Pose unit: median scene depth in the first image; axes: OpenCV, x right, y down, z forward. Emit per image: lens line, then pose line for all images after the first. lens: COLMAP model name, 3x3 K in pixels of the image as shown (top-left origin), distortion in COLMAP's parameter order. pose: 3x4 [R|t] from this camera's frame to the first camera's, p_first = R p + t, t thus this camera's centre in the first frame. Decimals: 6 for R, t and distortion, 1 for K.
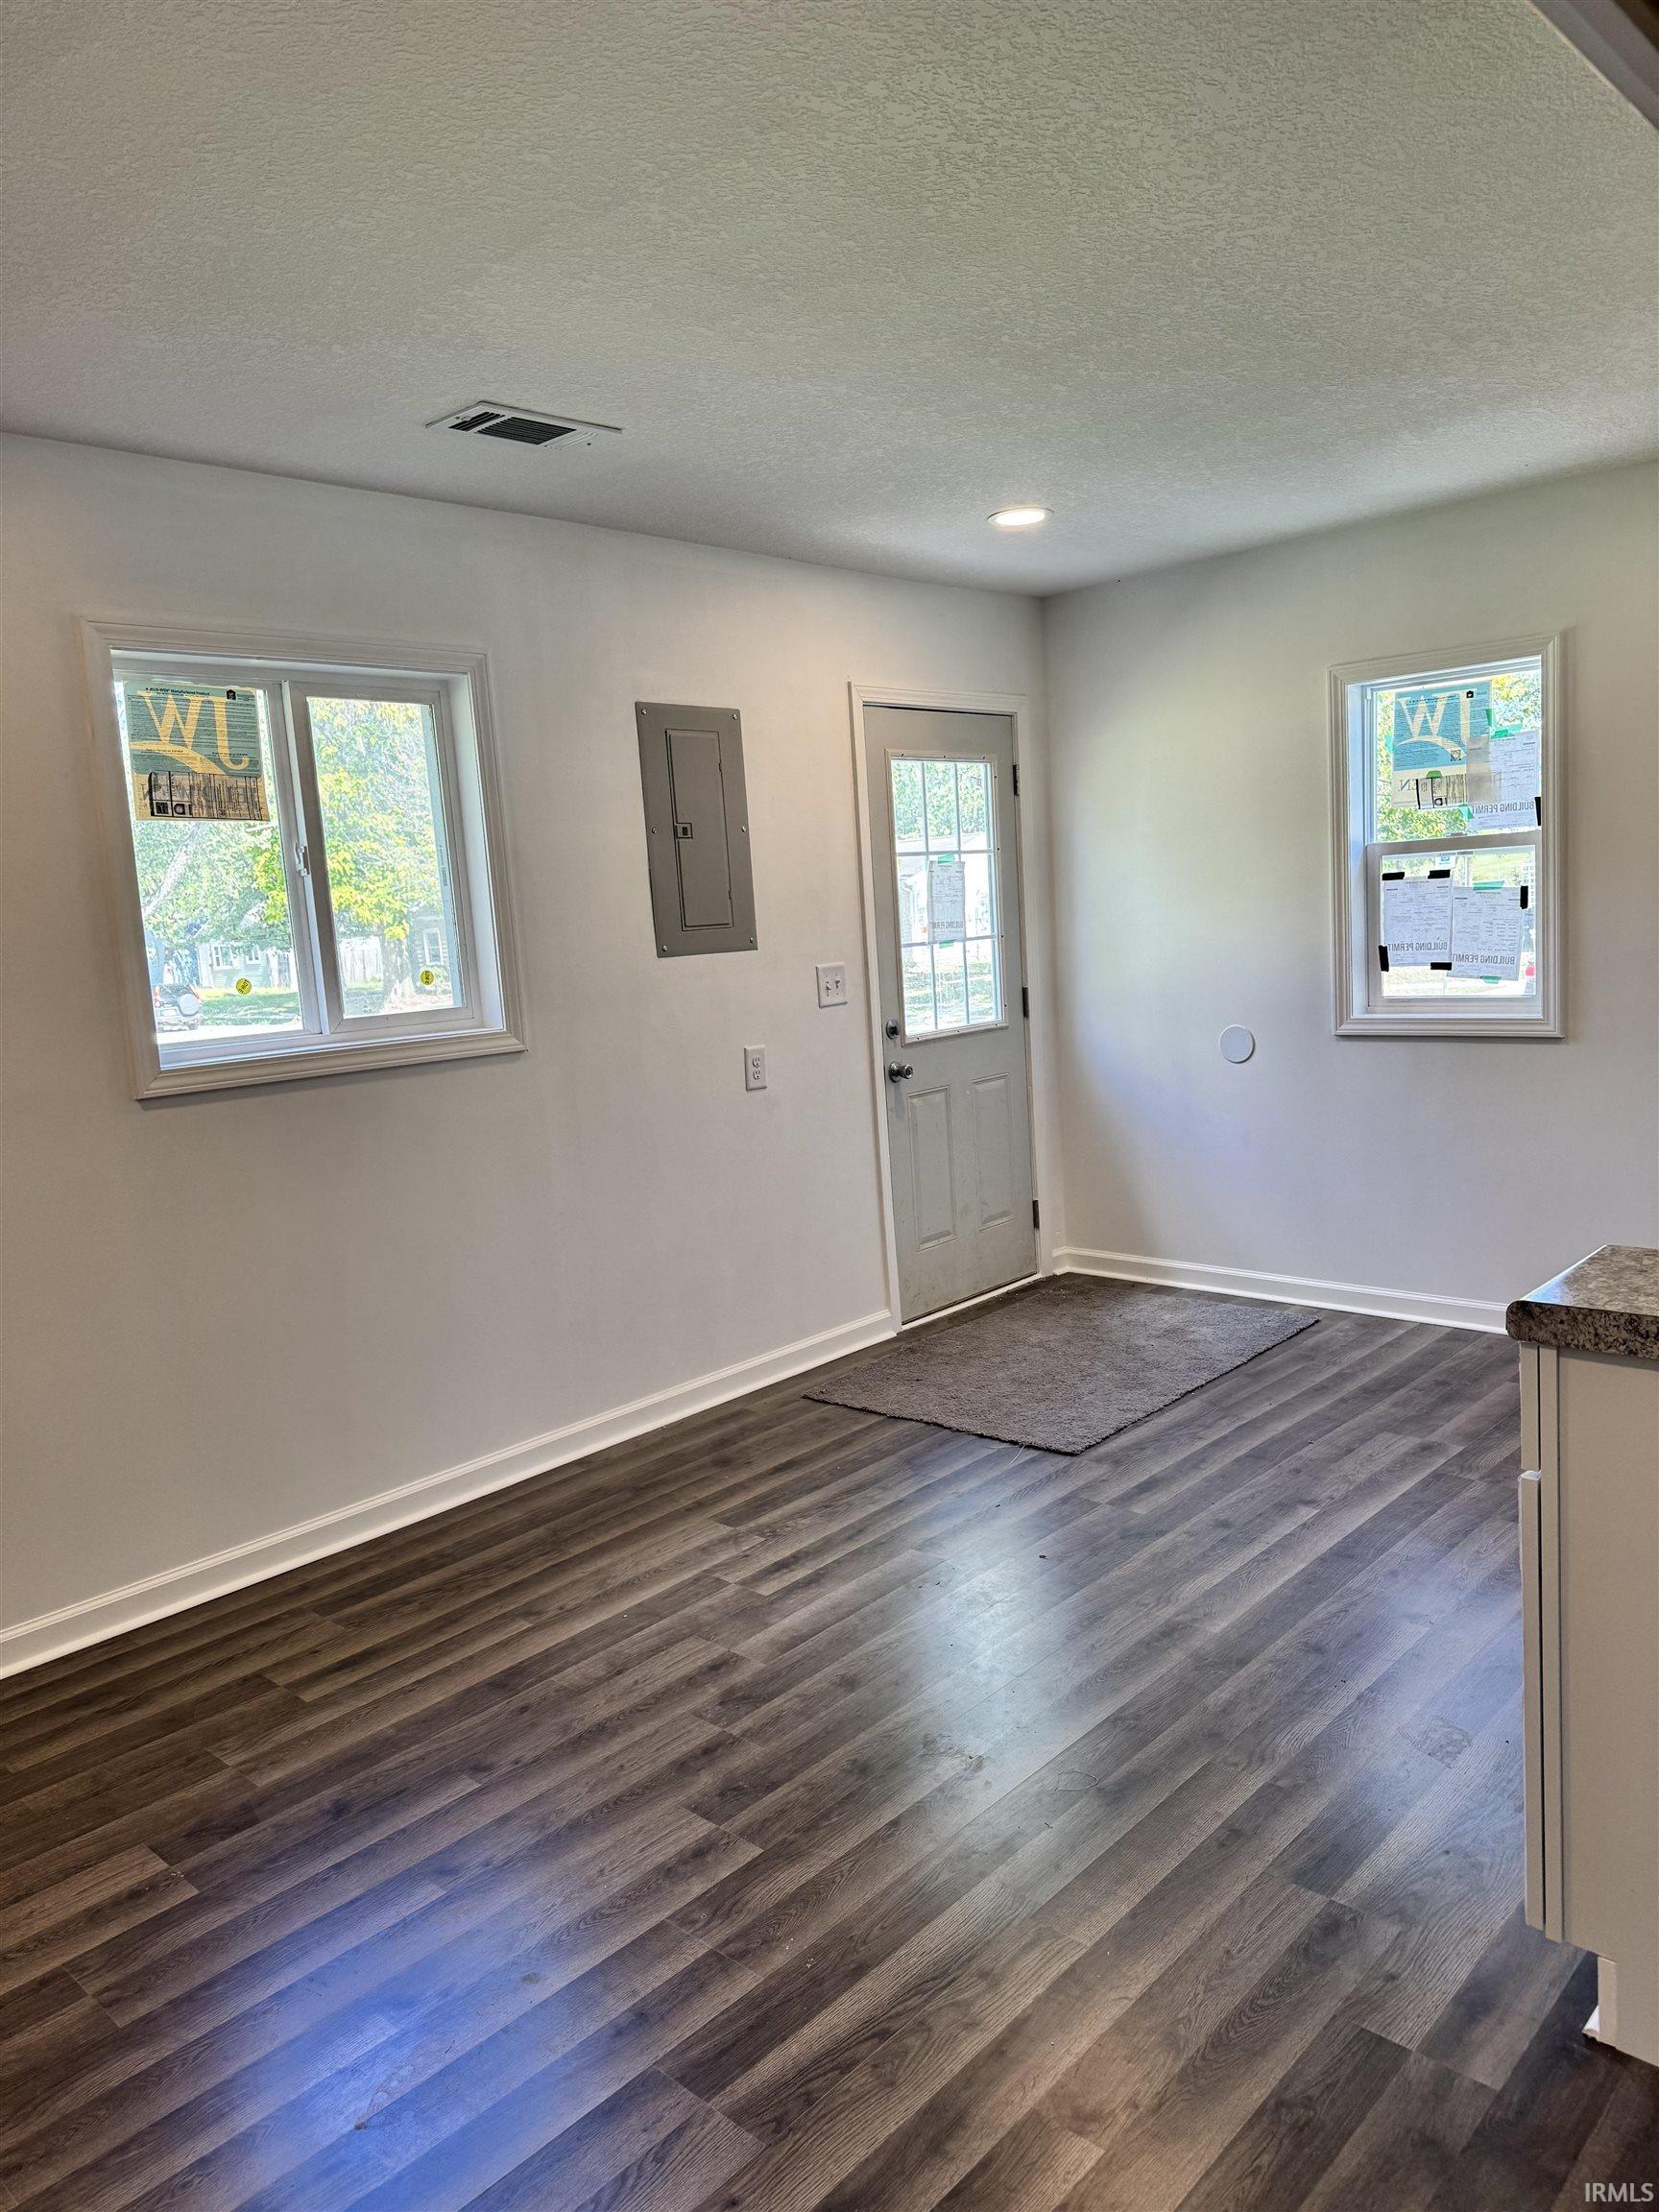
lens RADIAL K [[1572.4, 0, 809.8], [0, 1572.4, 1104.0], [0, 0, 1]] dist [0.050353, -0.036277]
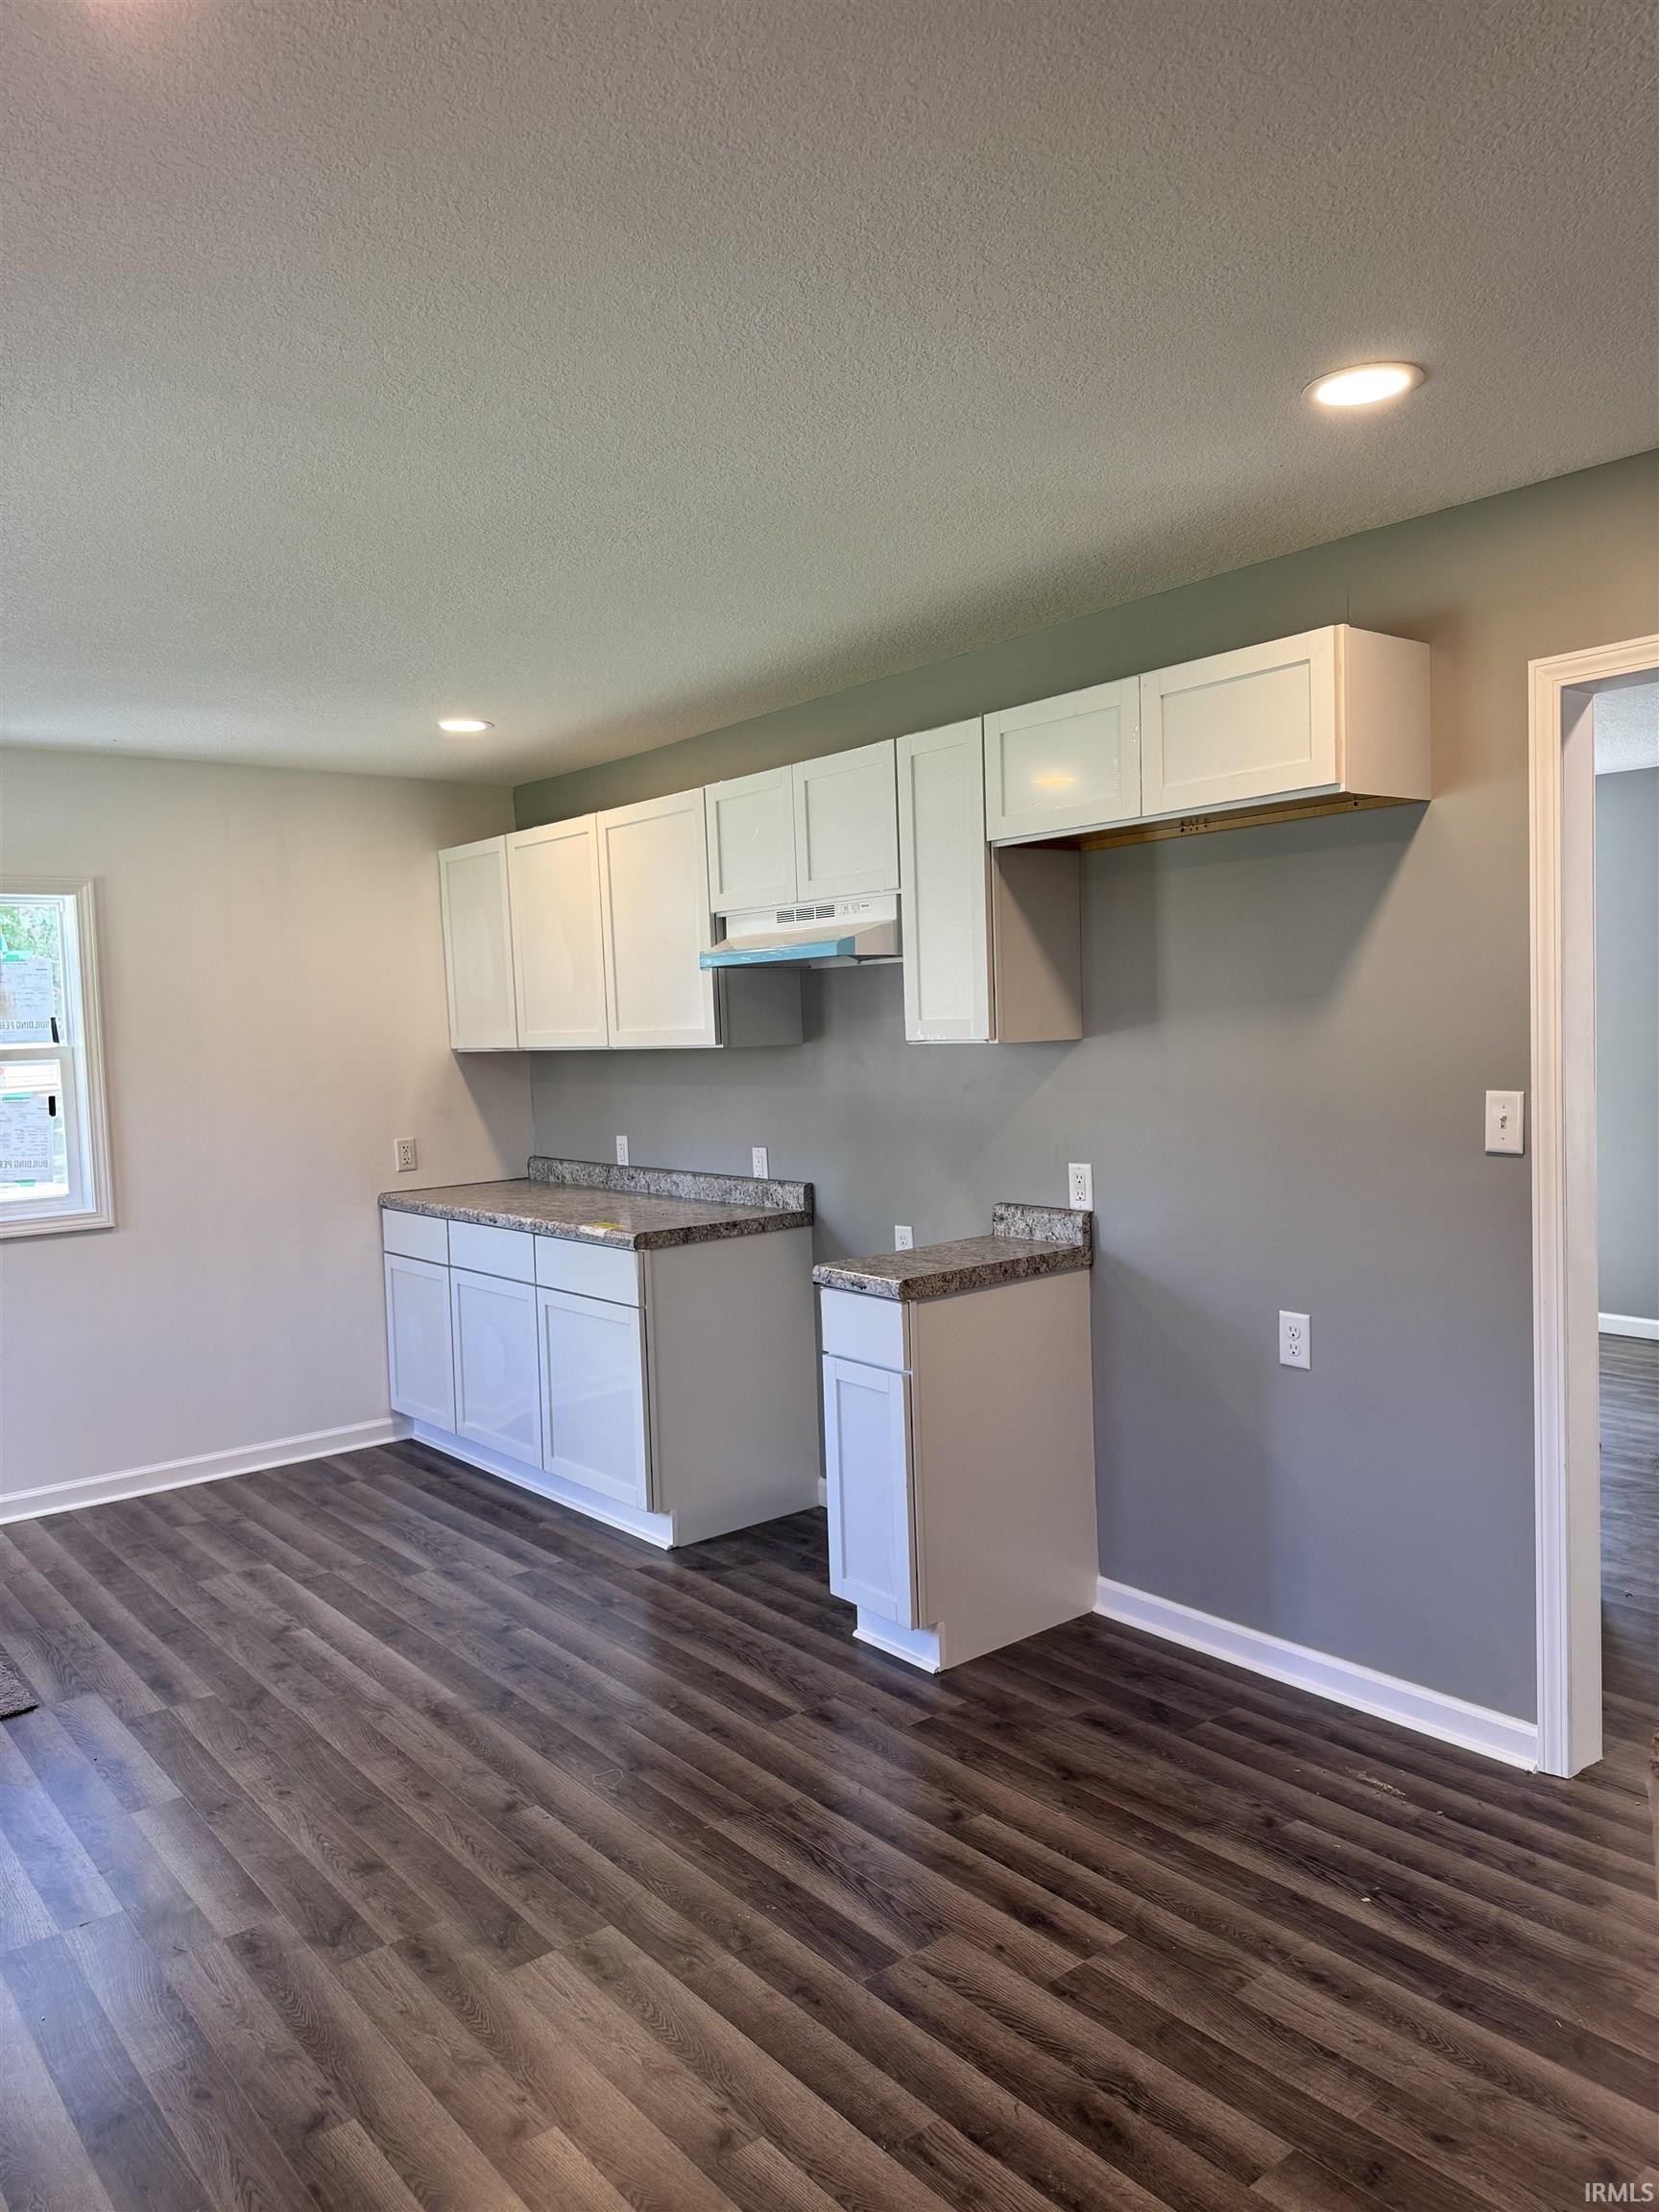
lens RADIAL K [[1572.4, 0, 836.2], [0, 1572.4, 1111.0], [0, 0, 1]] dist [0.050353, -0.036277]
pose [[0.142634, -0.006017, 0.989757, -0.737199], [0.157671, 0.987350, -0.016720, -0.029354], [-0.977136, 0.158440, 0.141778, 0.406045]]
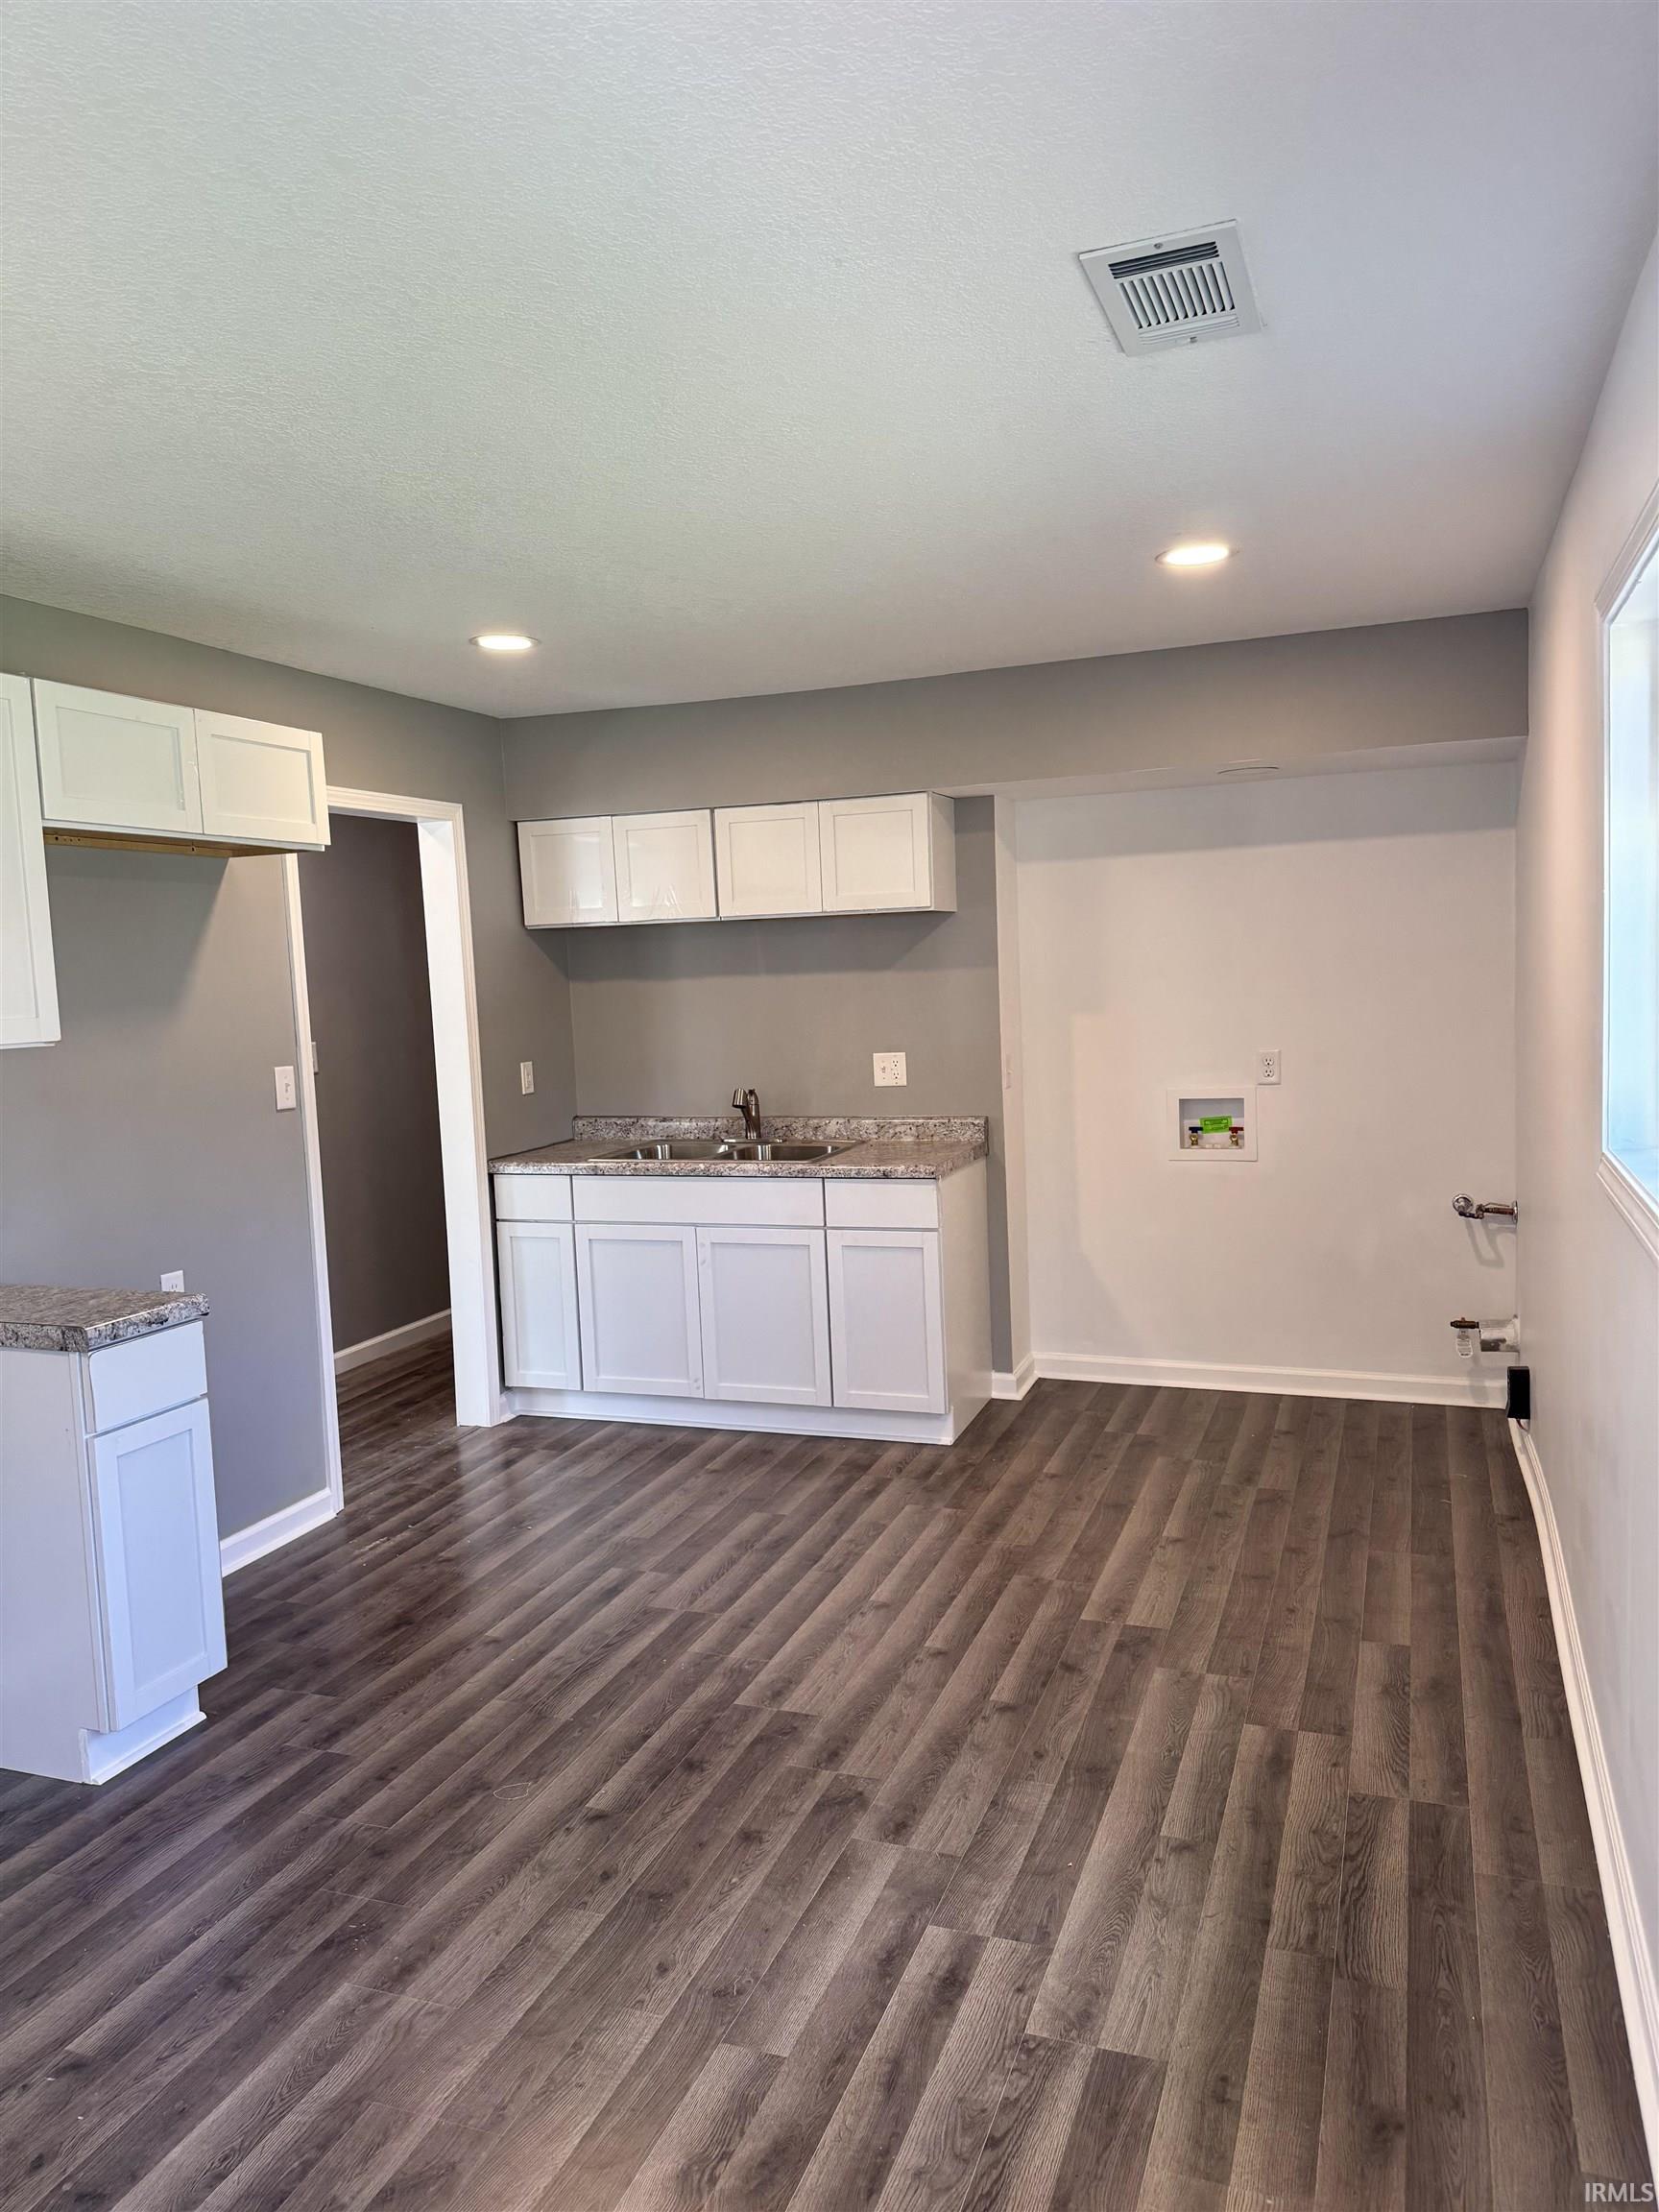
lens RADIAL K [[1572.4, 0, 787.1], [0, 1572.4, 1148.9], [0, 0, 1]] dist [0.050353, -0.036277]
pose [[-0.924565, 0.145470, -0.352162, 0.228179], [0.056277, 0.966249, 0.251388, -0.223254], [0.376846, 0.212606, -0.901546, 1.445840]]
